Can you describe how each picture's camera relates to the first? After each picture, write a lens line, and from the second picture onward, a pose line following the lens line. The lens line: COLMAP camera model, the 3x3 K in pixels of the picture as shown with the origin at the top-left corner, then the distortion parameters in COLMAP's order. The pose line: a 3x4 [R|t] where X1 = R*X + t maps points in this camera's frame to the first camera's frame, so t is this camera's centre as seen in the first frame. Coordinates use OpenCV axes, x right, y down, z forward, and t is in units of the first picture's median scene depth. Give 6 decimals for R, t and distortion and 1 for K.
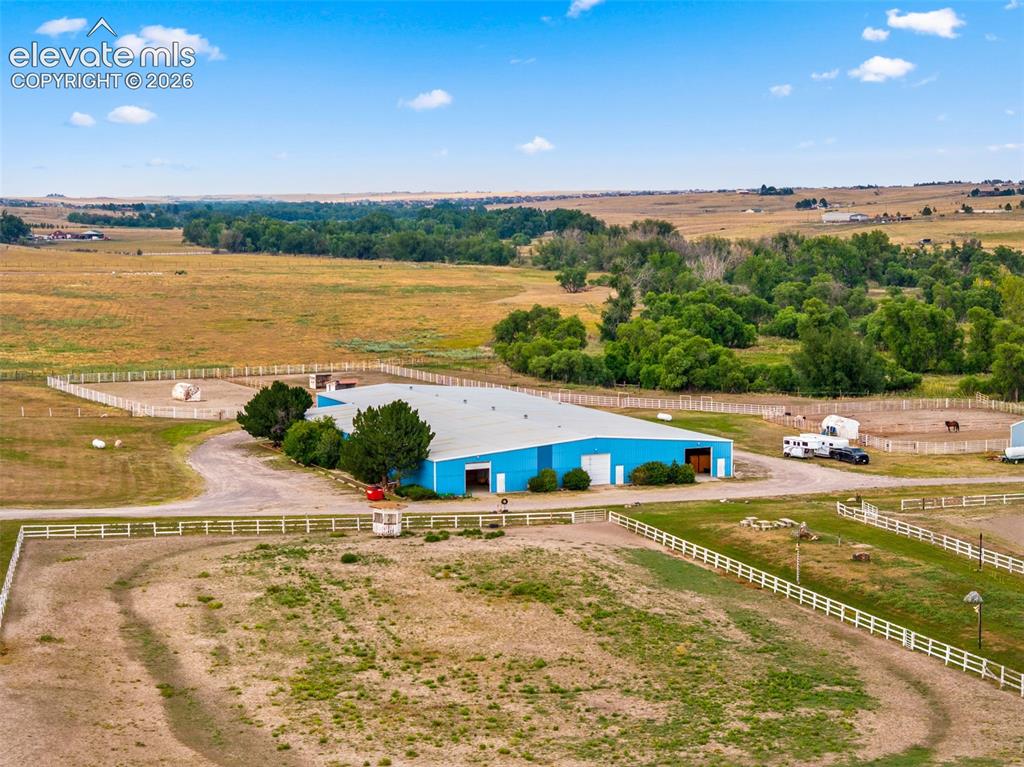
lens RADIAL K [[2074.0, 0, 512.0], [0, 2074.0, 383.5], [0, 0, 1]] dist [-0.078675, -0.007401]
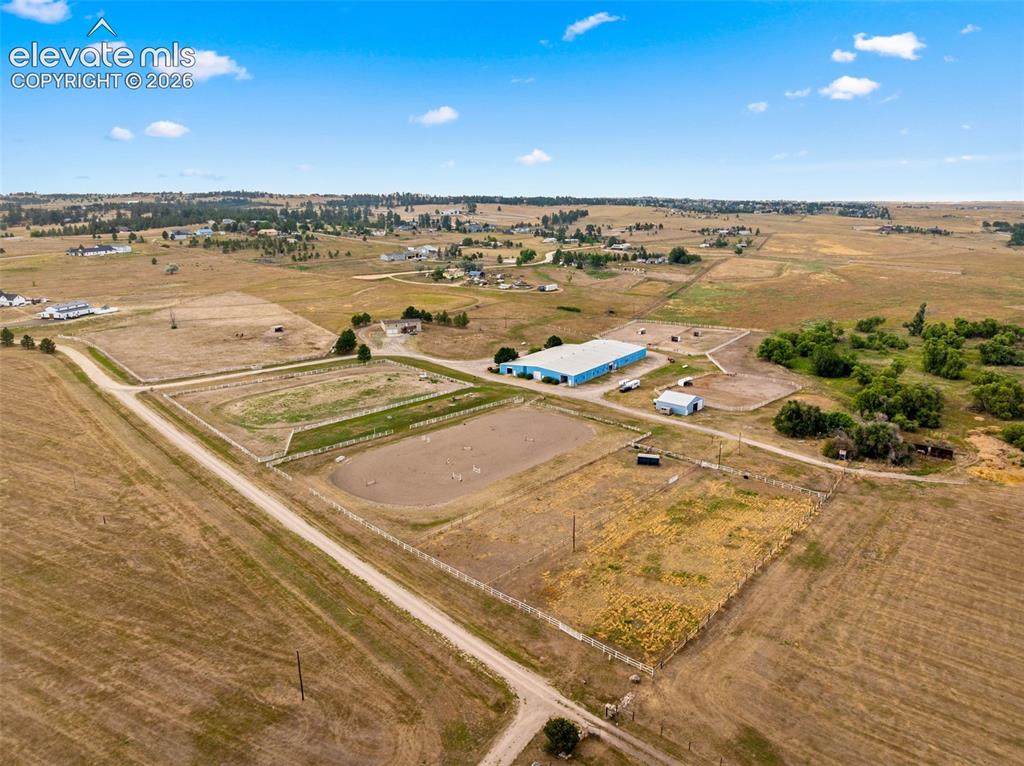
lens RADIAL K [[708.5, 0, 512.0], [0, 708.5, 383.0], [0, 0, 1]] dist [-0.042218, -0.003642]
pose [[0.503543, 0.227769, -0.833406, 1.088566], [-0.086677, 0.973075, 0.213570, -0.214308], [0.859611, -0.035304, 0.509728, 0.306875]]
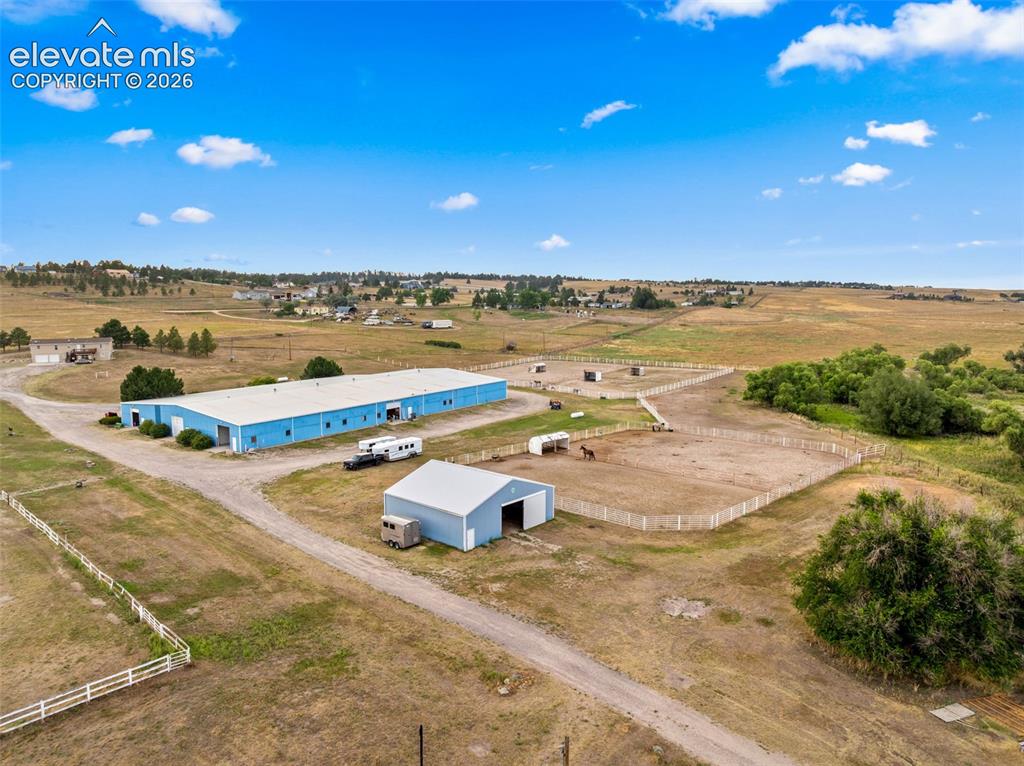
lens RADIAL K [[708.5, 0, 512.0], [0, 708.5, 383.0], [0, 0, 1]] dist [-0.042218, -0.003642]
pose [[0.502206, 0.118191, -0.856633, 0.585418], [-0.087714, 0.992469, 0.085510, -0.053542], [0.860288, 0.032195, 0.508791, 0.948674]]
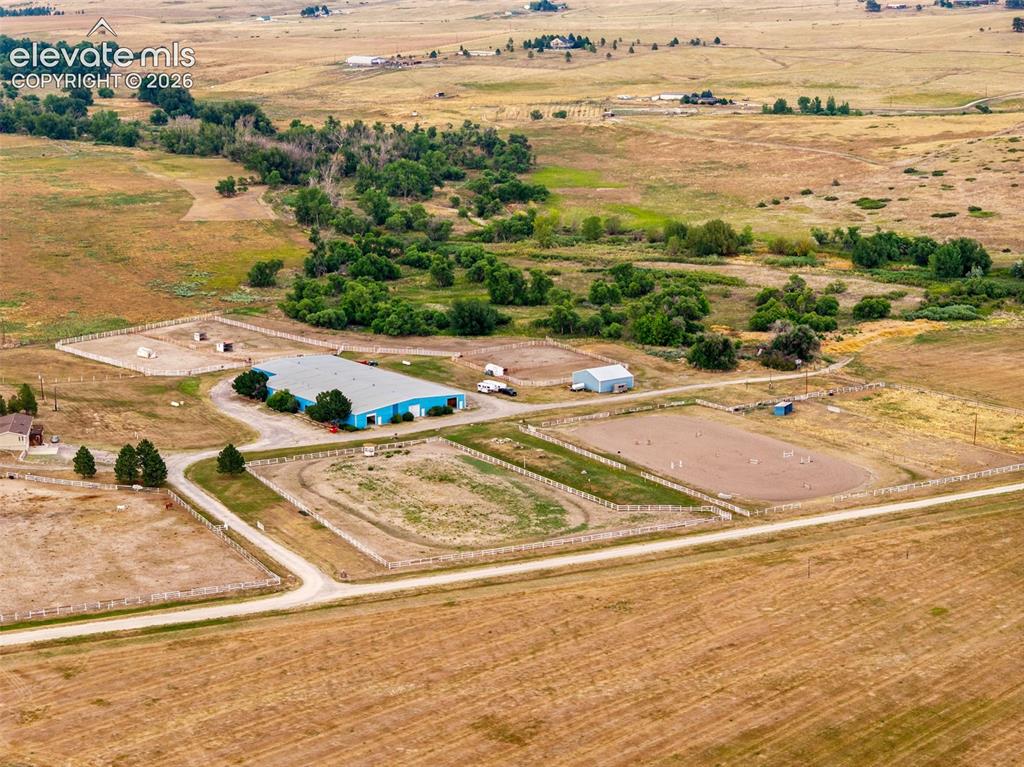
lens RADIAL K [[2074.0, 0, 512.0], [0, 2074.0, 383.5], [0, 0, 1]] dist [-0.078675, -0.007401]
pose [[0.966833, -0.059678, 0.248341, -0.452380], [0.028040, 0.991243, 0.129039, -0.302546], [-0.253867, -0.117796, 0.960039, -1.367568]]
